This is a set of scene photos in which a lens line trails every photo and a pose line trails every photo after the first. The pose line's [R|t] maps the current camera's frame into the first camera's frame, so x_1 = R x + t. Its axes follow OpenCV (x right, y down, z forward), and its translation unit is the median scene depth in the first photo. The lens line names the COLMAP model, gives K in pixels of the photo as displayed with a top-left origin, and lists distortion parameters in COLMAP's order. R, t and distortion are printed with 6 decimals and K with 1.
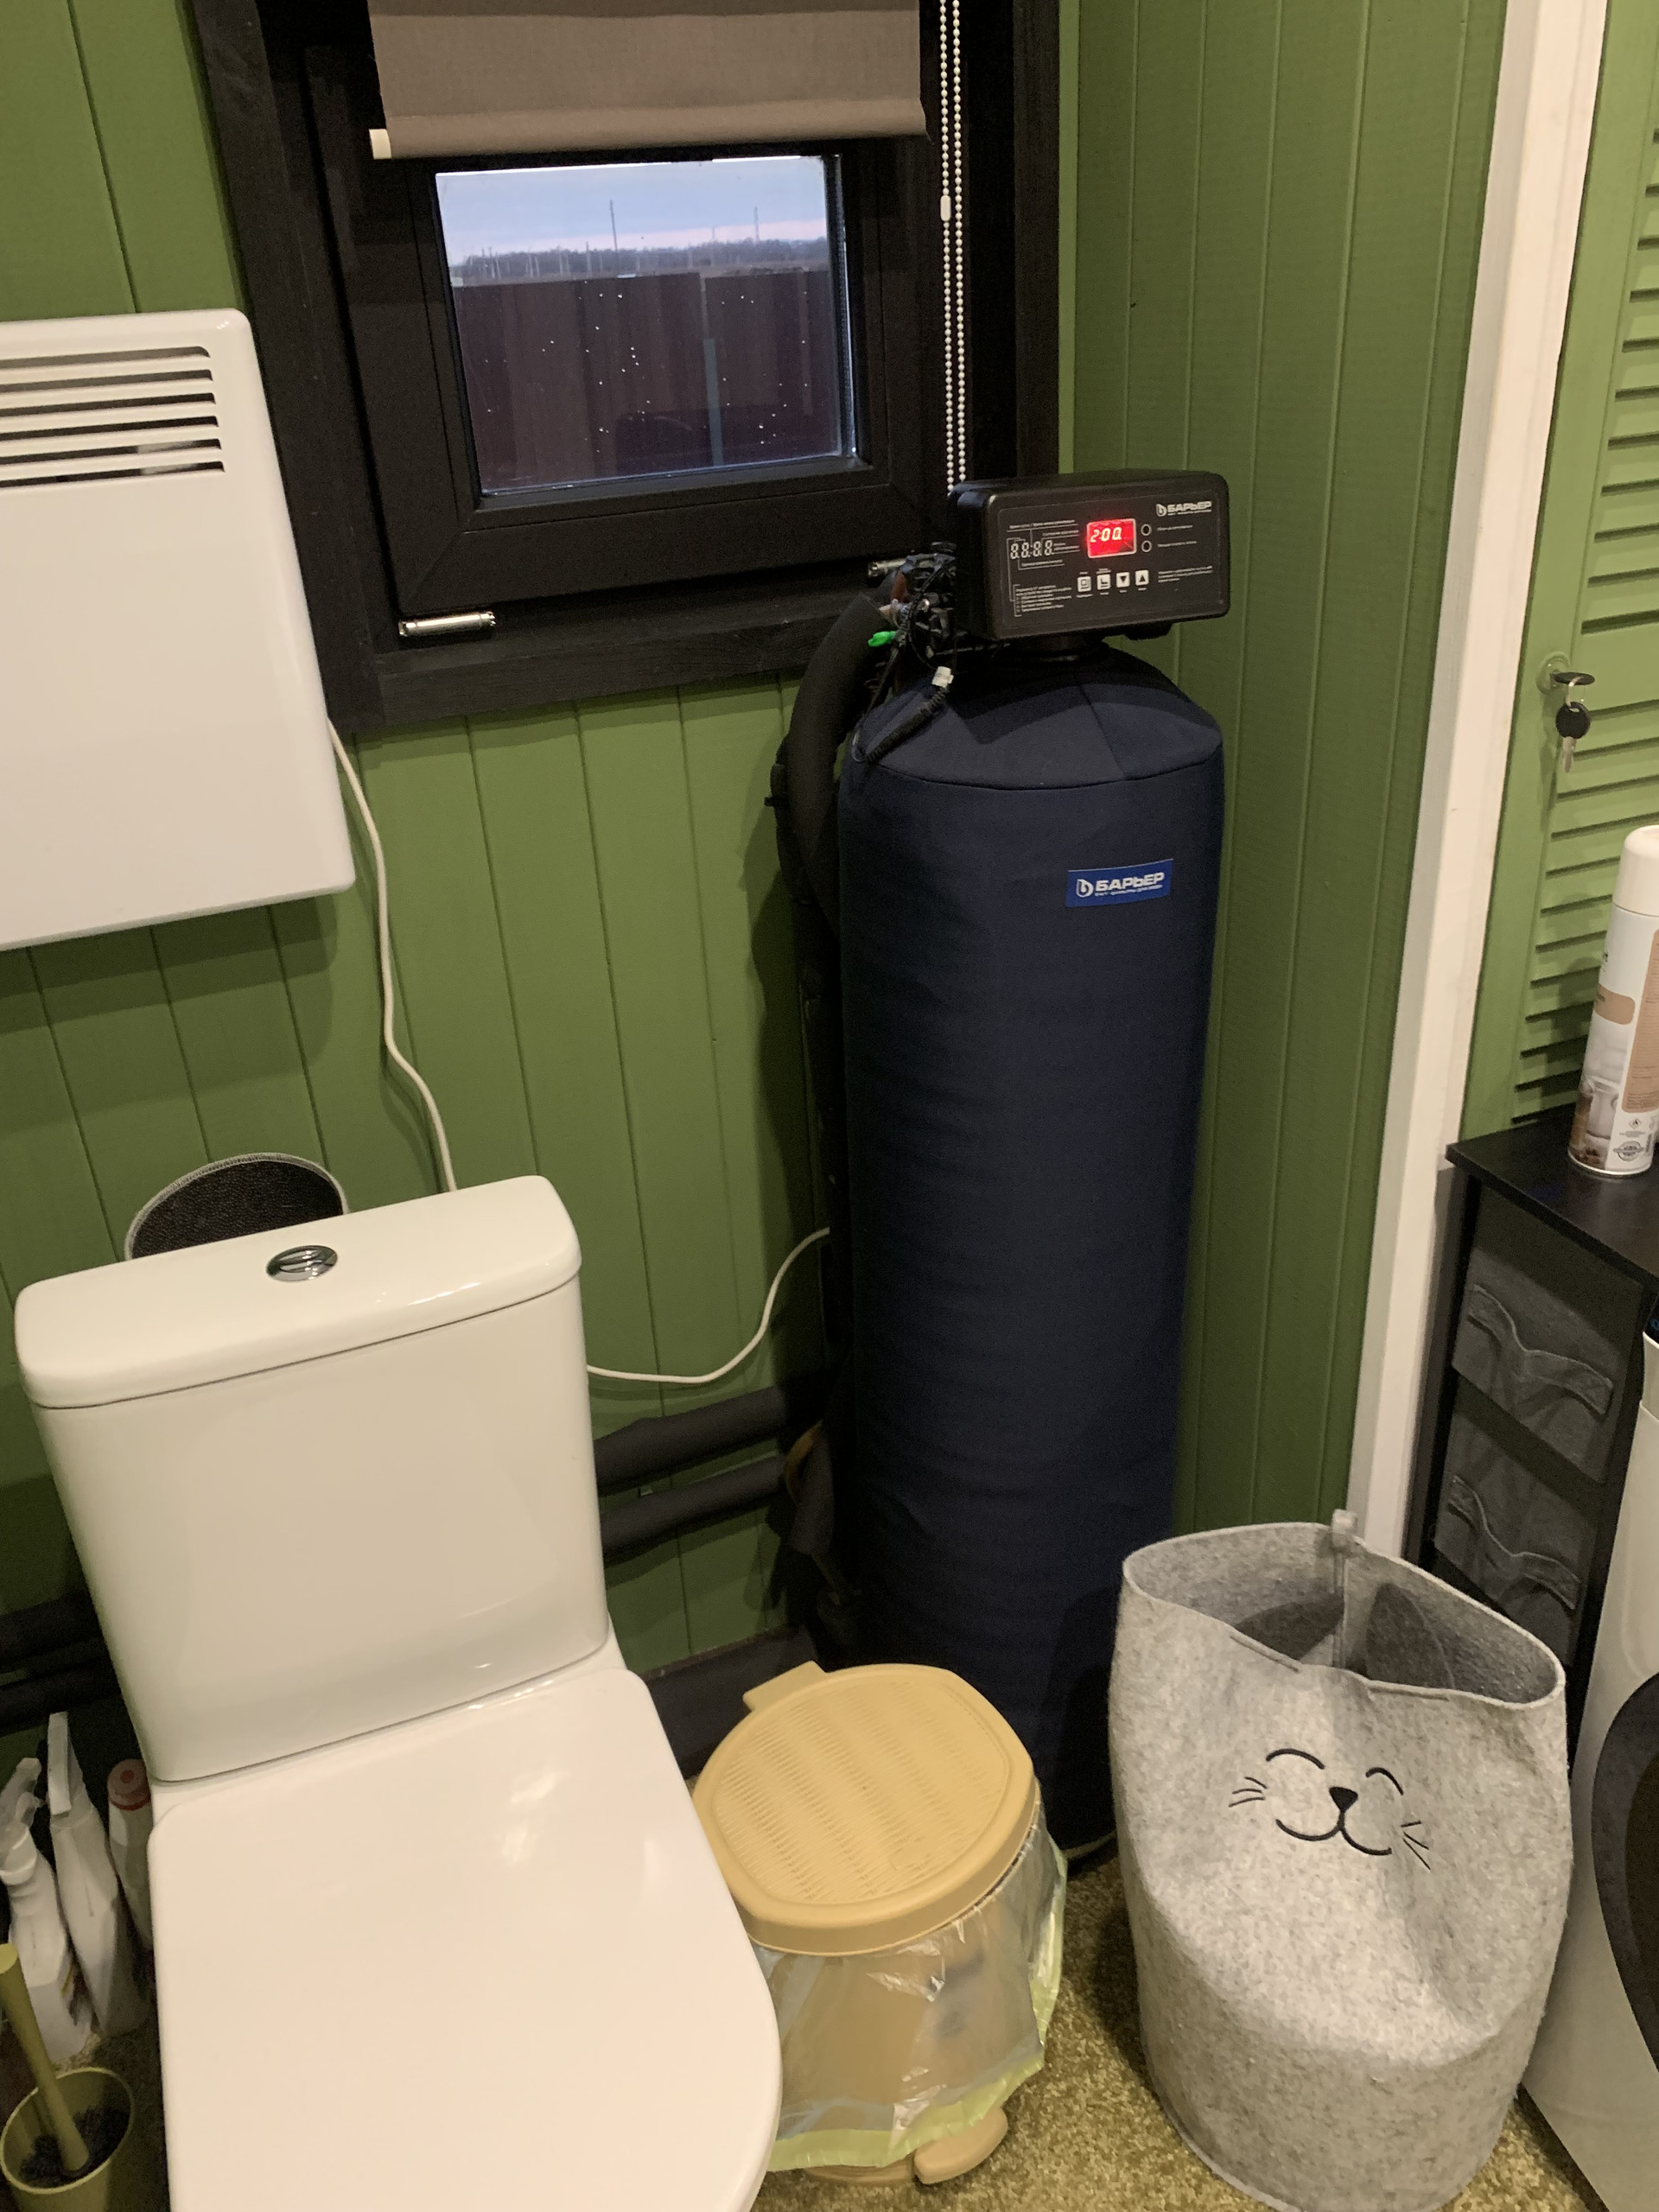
lens RADIAL K [[1701.5, 0, 823.4], [0, 1701.5, 1122.0], [0, 0, 1]] dist [0.011718, -0.006152]
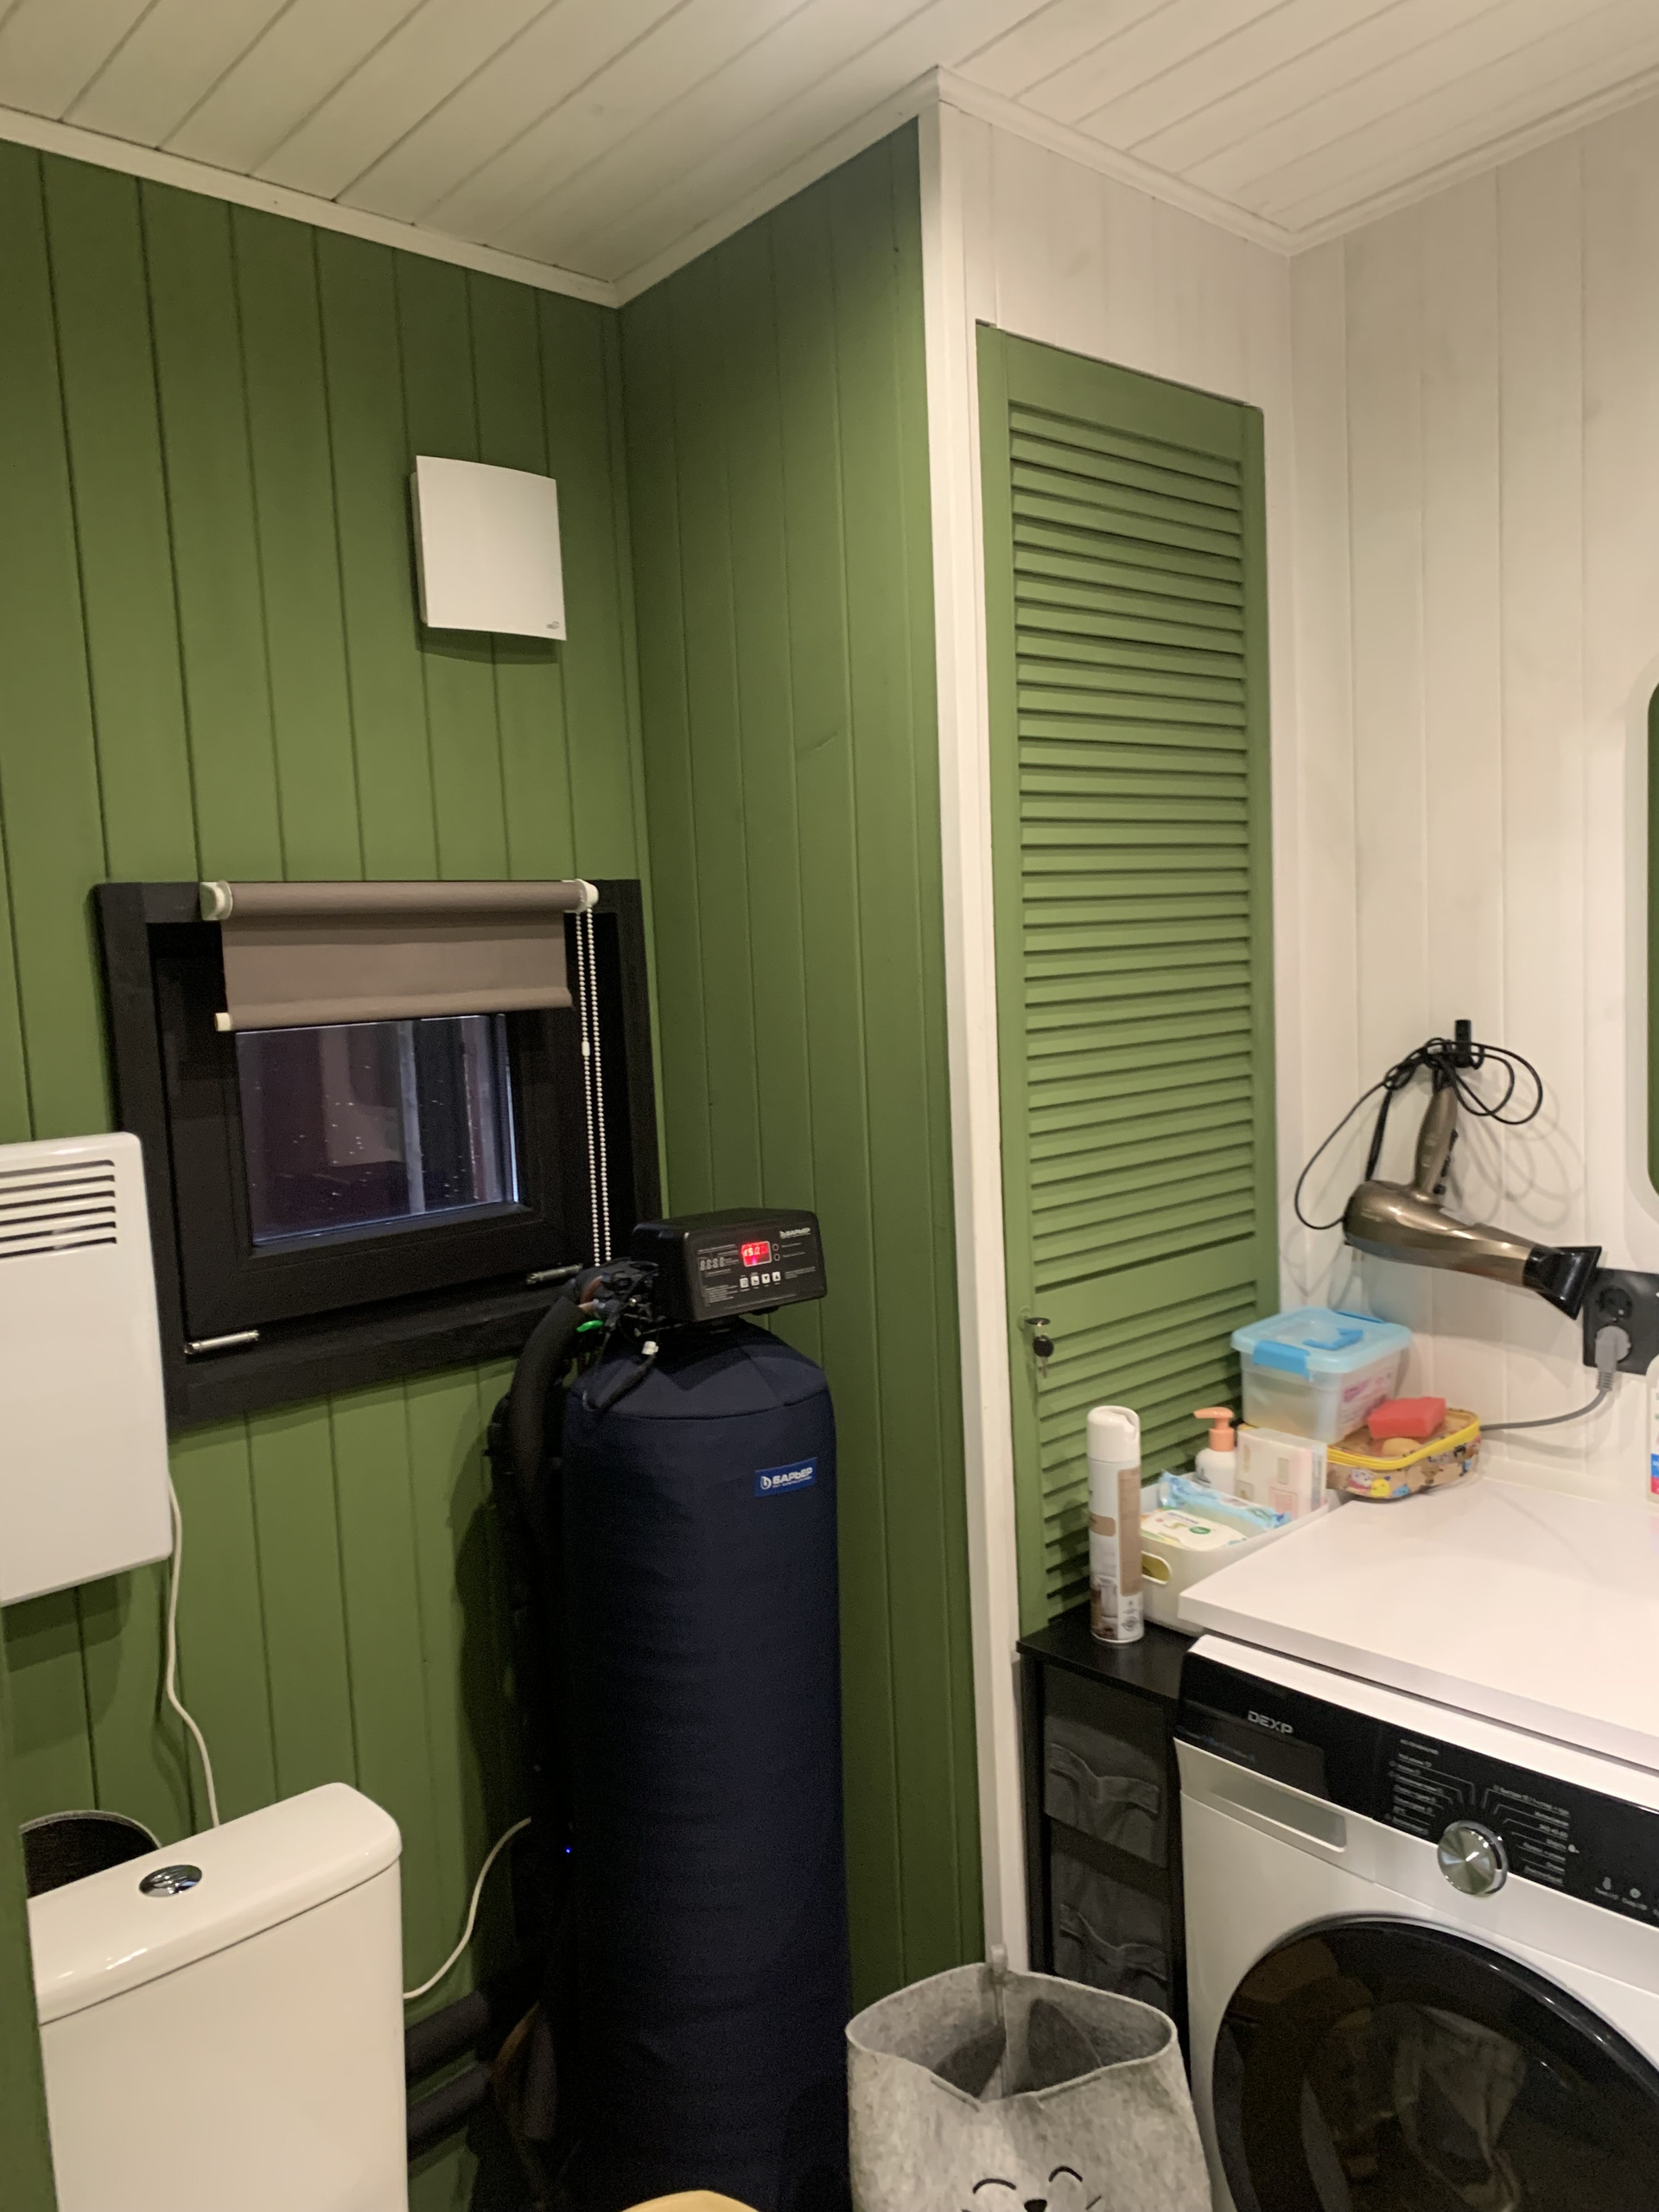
lens RADIAL K [[1676.3, 0, 836.2], [0, 1676.3, 1125.5], [0, 0, 1]] dist [0.103218, -0.160569]
pose [[0.928560, -0.024376, 0.370382, -0.290117], [0.162930, 0.923340, -0.347702, 0.083051], [-0.333513, 0.383208, 0.861348, -0.343721]]
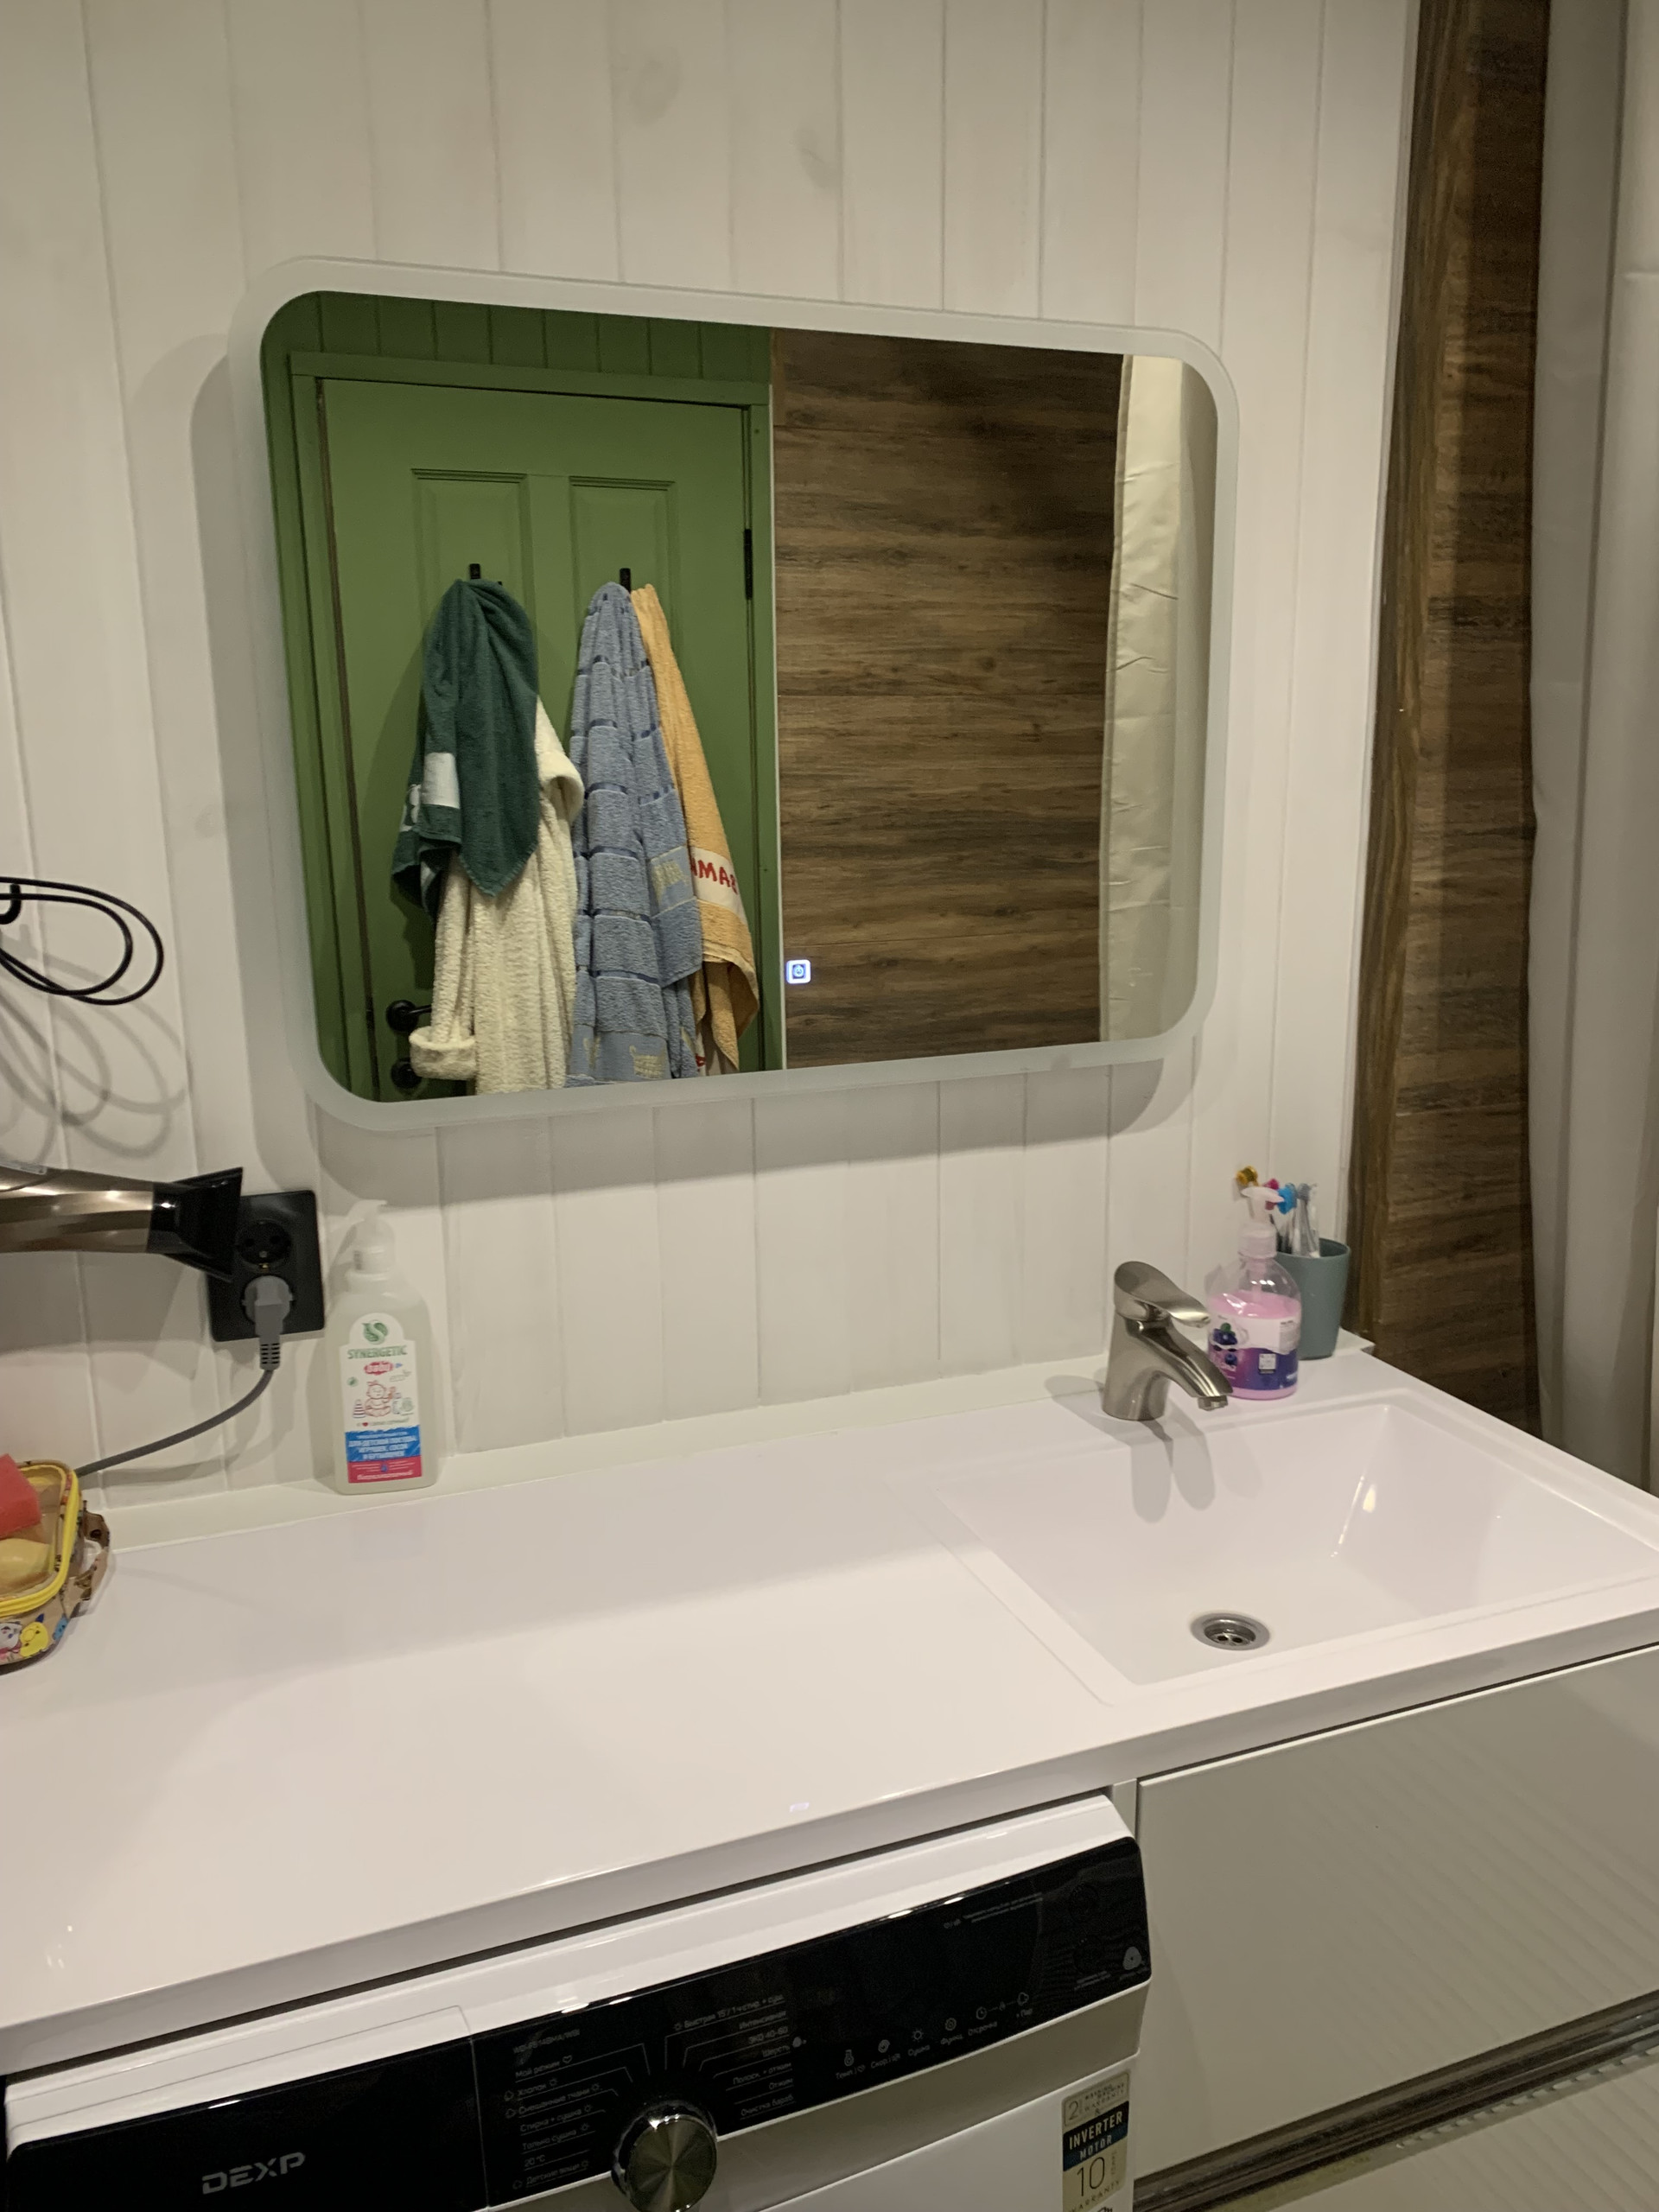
lens RADIAL K [[1649.8, 0, 794.9], [0, 1649.8, 1140.9], [0, 0, 1]] dist [0.035945, -0.052217]
pose [[-0.008639, -0.164236, 0.986383, -0.111445], [0.457510, 0.876471, 0.149942, -0.234738], [-0.889162, 0.452576, 0.067568, 0.371409]]
